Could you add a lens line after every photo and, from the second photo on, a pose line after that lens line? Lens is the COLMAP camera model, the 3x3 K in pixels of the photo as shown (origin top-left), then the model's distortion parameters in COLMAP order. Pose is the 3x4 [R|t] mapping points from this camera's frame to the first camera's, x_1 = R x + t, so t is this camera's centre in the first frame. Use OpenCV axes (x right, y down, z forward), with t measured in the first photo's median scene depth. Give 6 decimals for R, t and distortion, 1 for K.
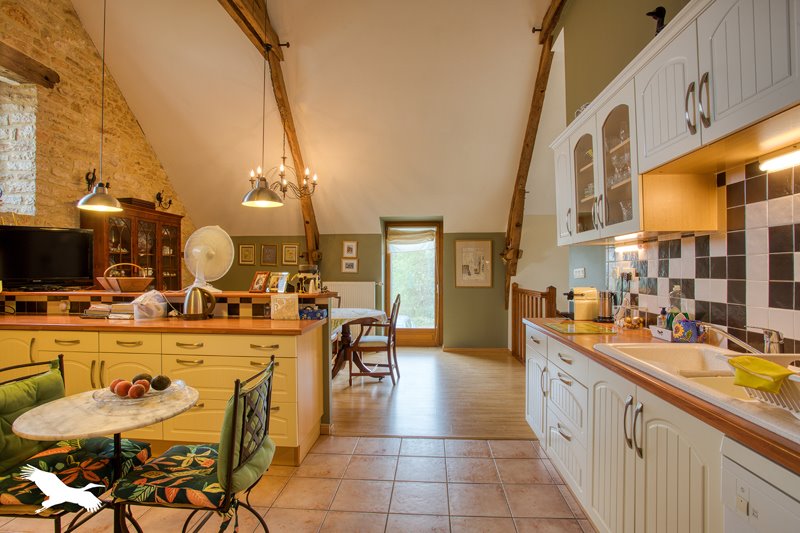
lens RADIAL K [[386.5, 0, 400.0], [0, 386.5, 266.5], [0, 0, 1]] dist [-0.080793, 0.033307]
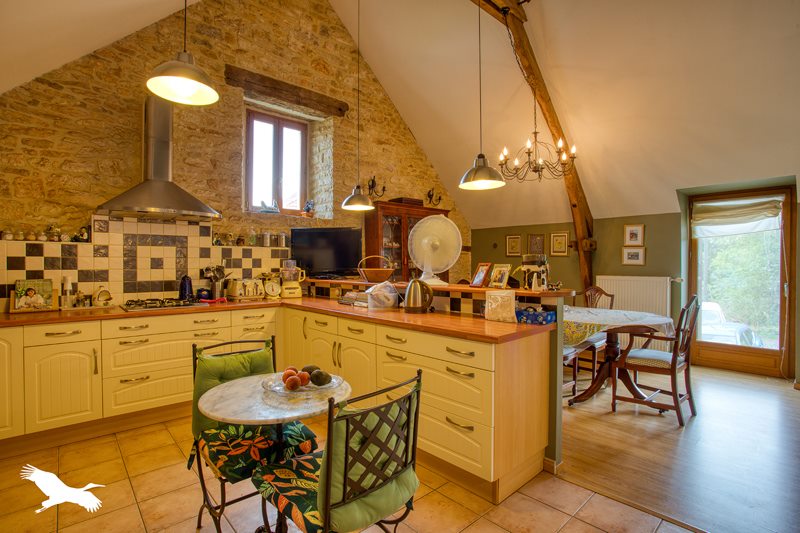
lens RADIAL K [[386.5, 0, 400.0], [0, 386.5, 266.5], [0, 0, 1]] dist [-0.080793, 0.033307]
pose [[0.729979, 0.005349, -0.683448, 0.082224], [0.008816, 0.999813, 0.017240, 0.003354], [0.683412, -0.018610, 0.729795, 0.188280]]
